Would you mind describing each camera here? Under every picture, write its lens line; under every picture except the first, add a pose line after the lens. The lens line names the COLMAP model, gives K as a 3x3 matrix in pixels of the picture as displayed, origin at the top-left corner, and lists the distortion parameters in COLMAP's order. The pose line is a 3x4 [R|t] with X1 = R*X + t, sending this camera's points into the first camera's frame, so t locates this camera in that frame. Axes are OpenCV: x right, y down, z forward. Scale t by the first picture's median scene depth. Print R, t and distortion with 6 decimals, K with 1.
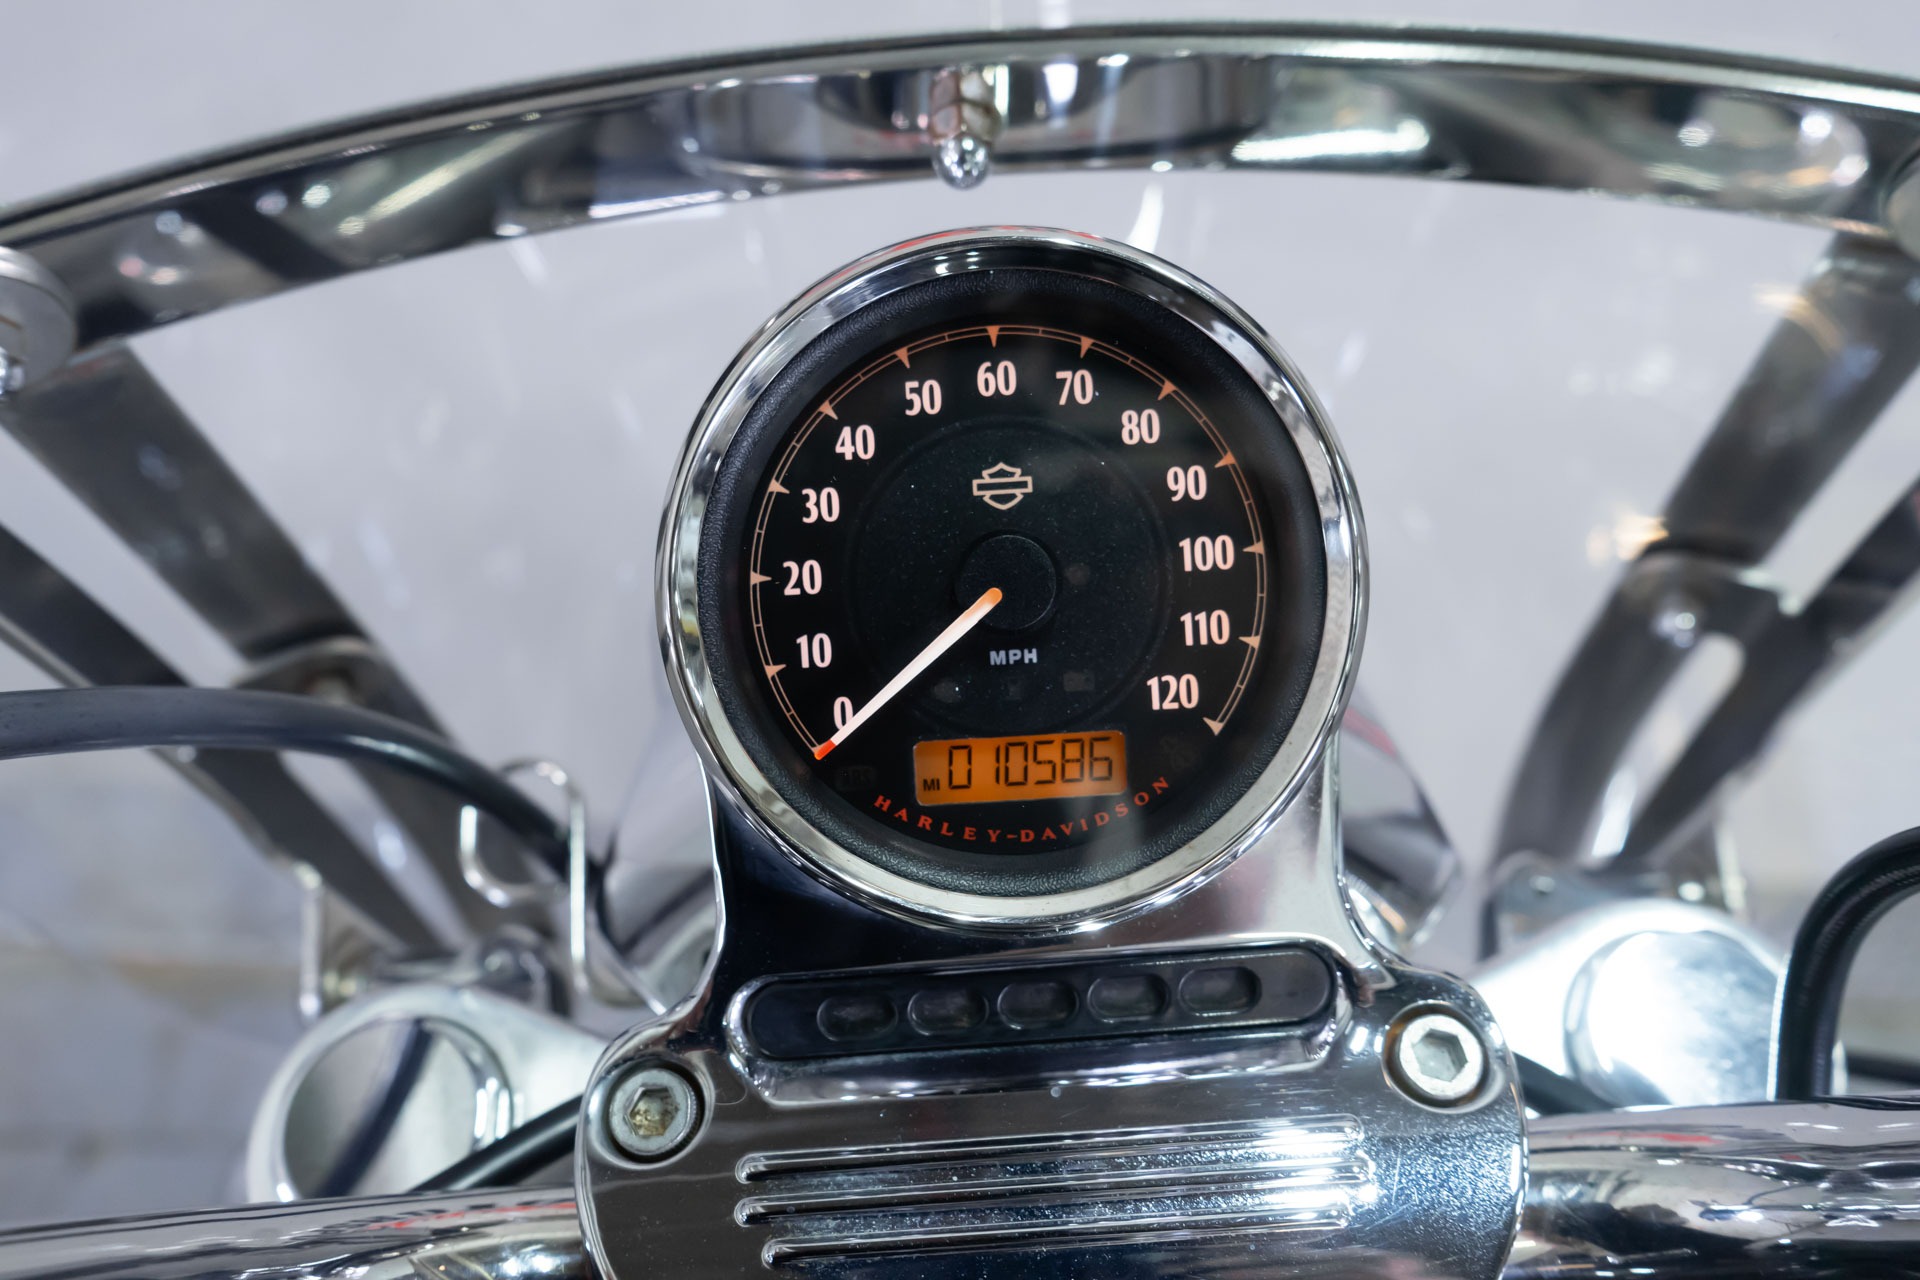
lens RADIAL K [[1517.7, 0, 958.2], [0, 1517.7, 642.2], [0, 0, 1]] dist [-0.016438, 0.016417]
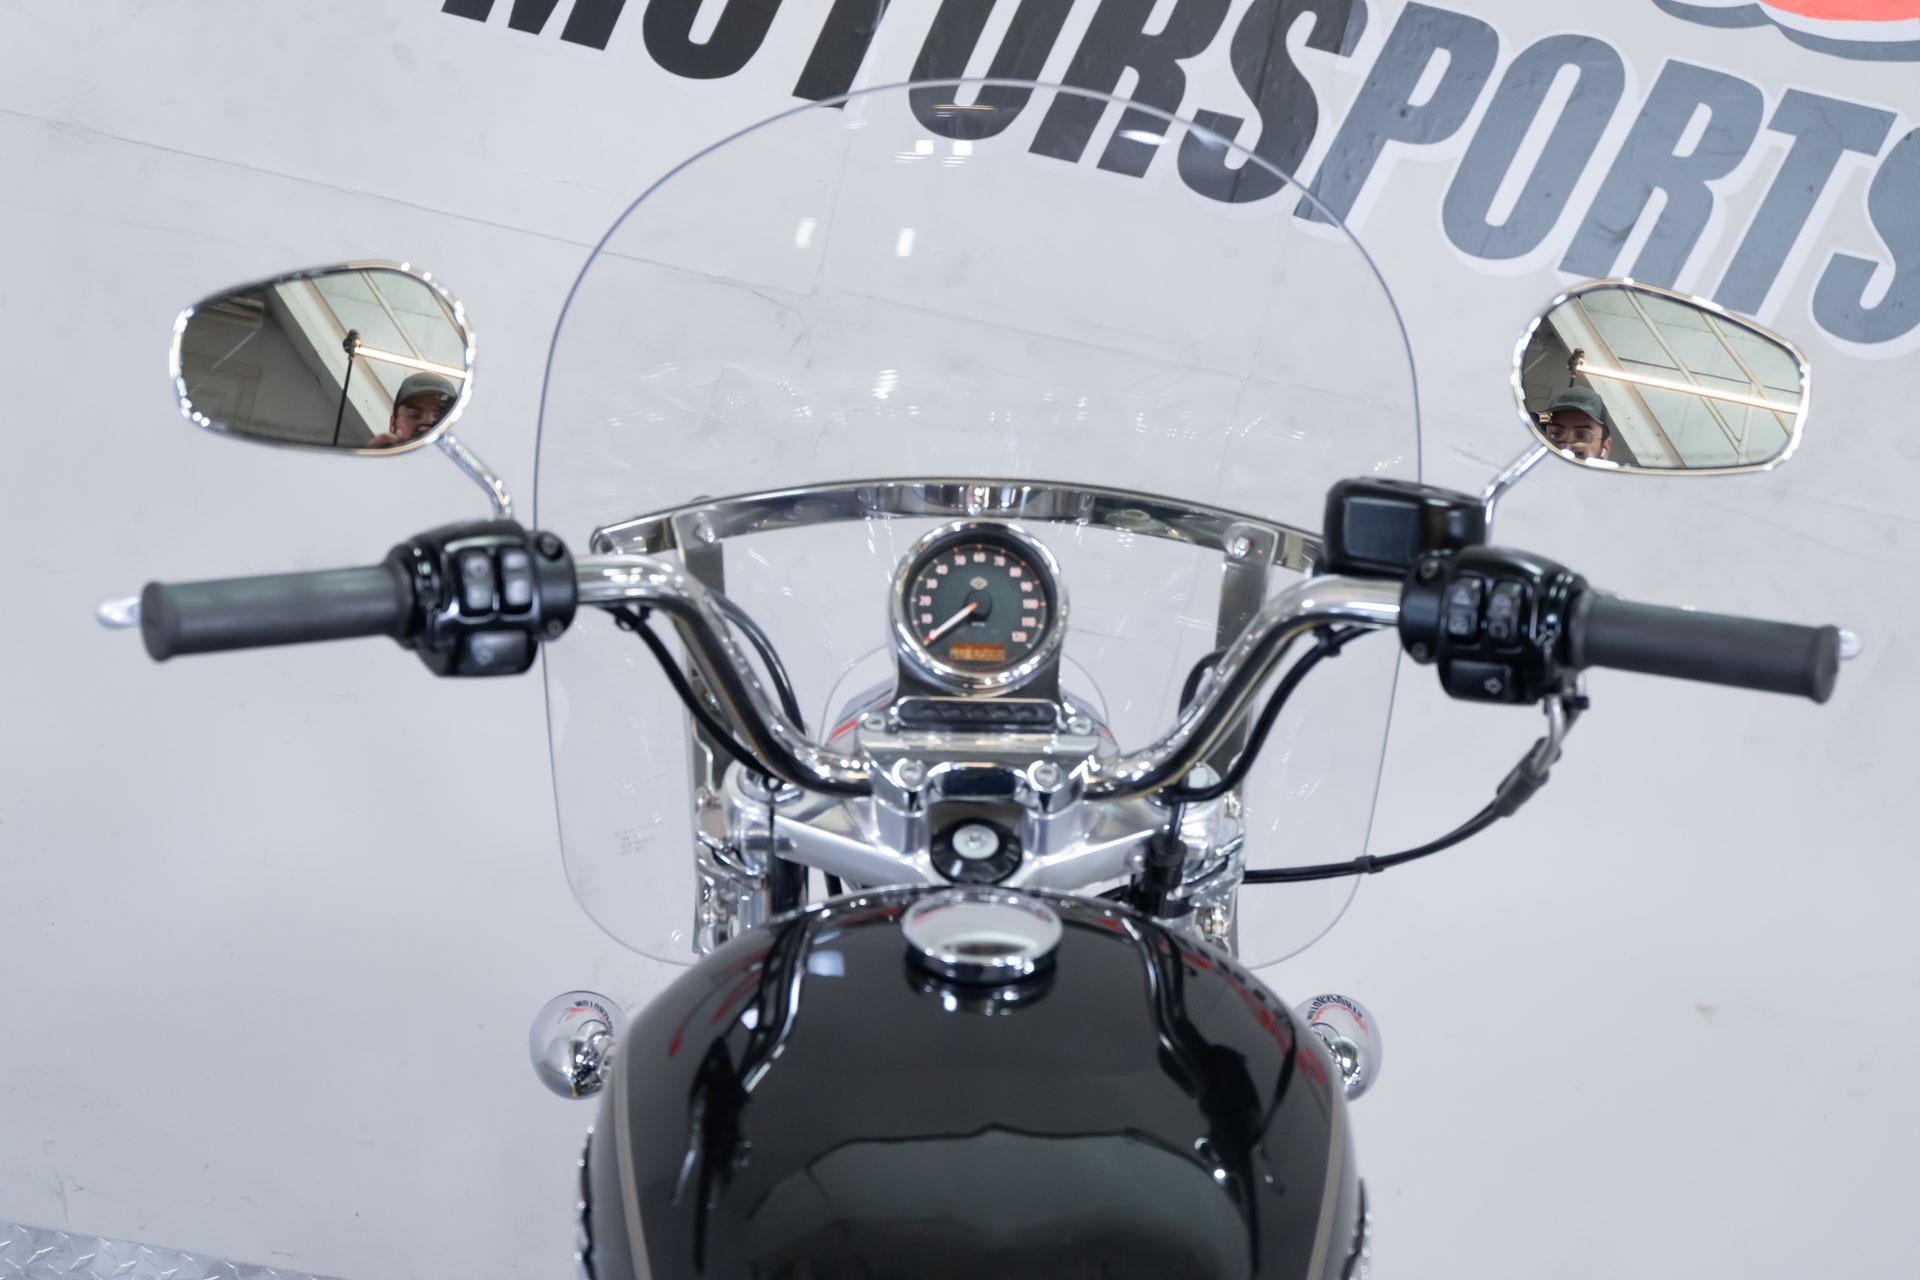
lens RADIAL K [[3241.1, 0, 951.8], [0, 3241.1, 708.6], [0, 0, 1]] dist [0.065021, 0.000000]
pose [[0.996202, 0.086635, 0.008737, -0.083095], [-0.079263, 0.943795, -0.320888, 2.842091], [-0.036046, 0.318976, 0.947077, -6.685698]]
